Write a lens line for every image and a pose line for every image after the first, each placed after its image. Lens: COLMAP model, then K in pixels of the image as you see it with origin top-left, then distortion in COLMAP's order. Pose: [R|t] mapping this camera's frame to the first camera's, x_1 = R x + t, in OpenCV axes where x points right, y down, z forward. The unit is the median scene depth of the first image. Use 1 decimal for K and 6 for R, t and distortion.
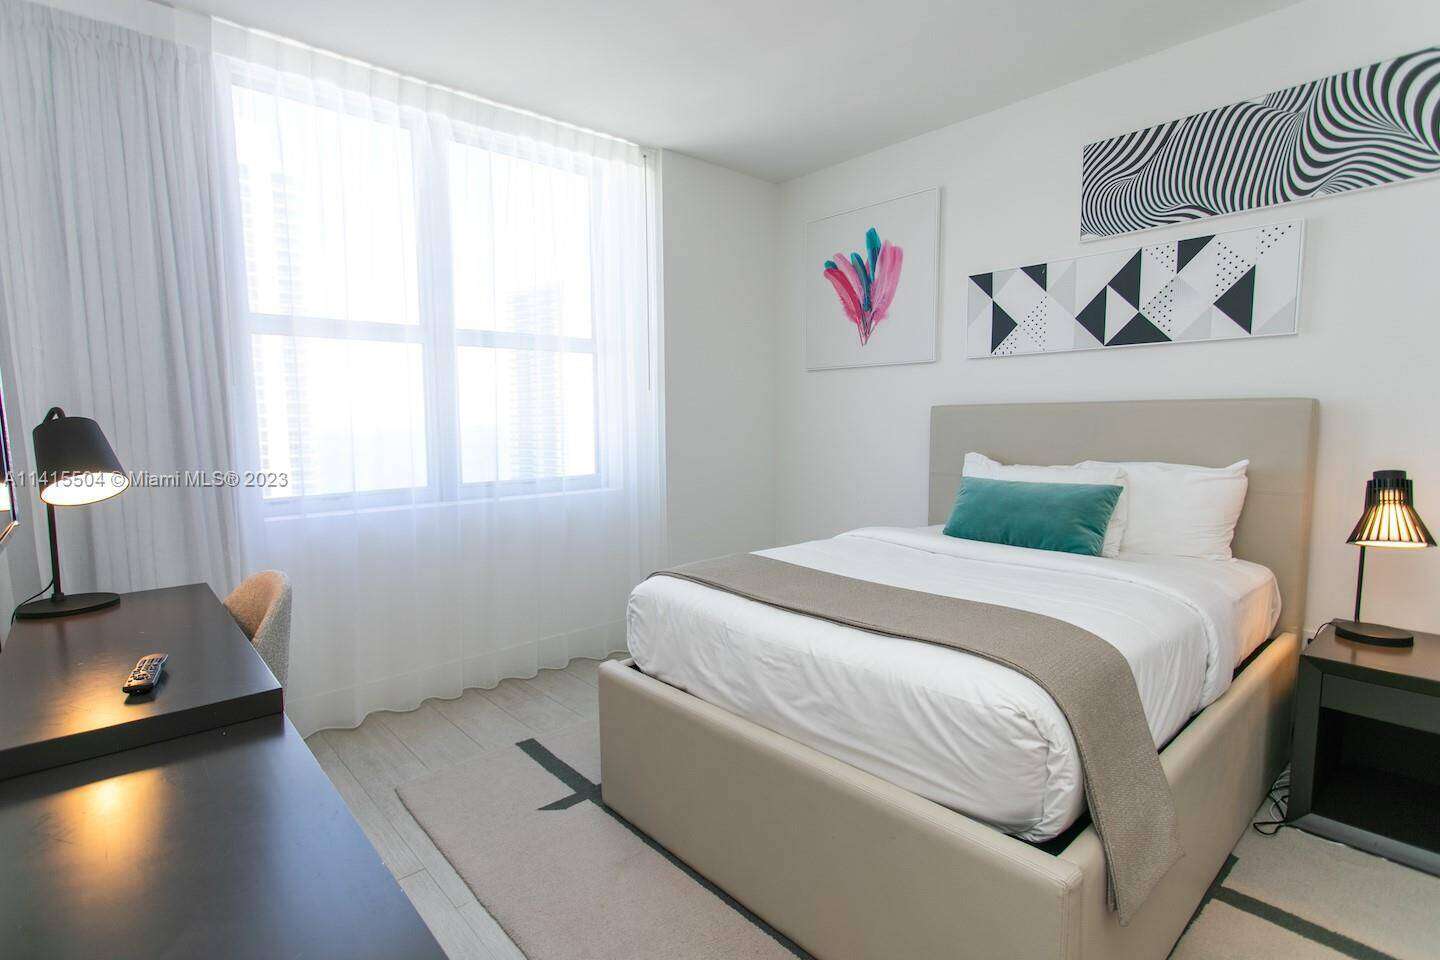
lens RADIAL K [[708.5, 0, 707.8], [0, 708.5, 482.4], [0, 0, 1]] dist [0.009381, 0.001514]
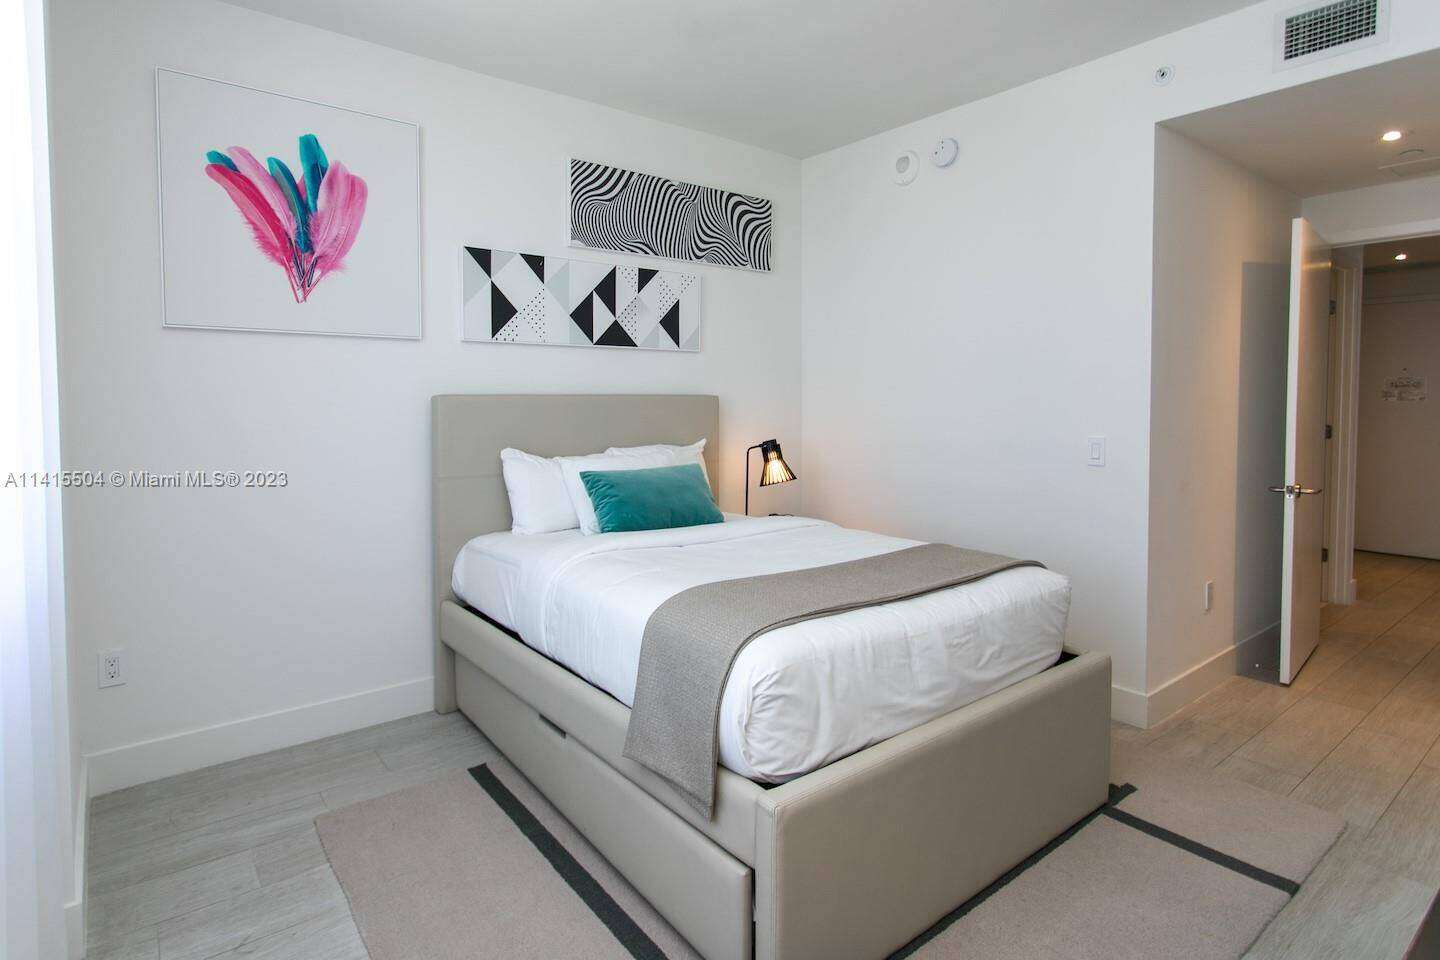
lens RADIAL K [[750.7, 0, 724.4], [0, 750.7, 429.5], [0, 0, 1]] dist [0.004007, 0.000894]
pose [[0.056722, -0.026730, 0.998032, -0.606581], [0.096566, 0.995102, 0.021163, -0.065675], [-0.993709, 0.095175, 0.059026, 0.744838]]
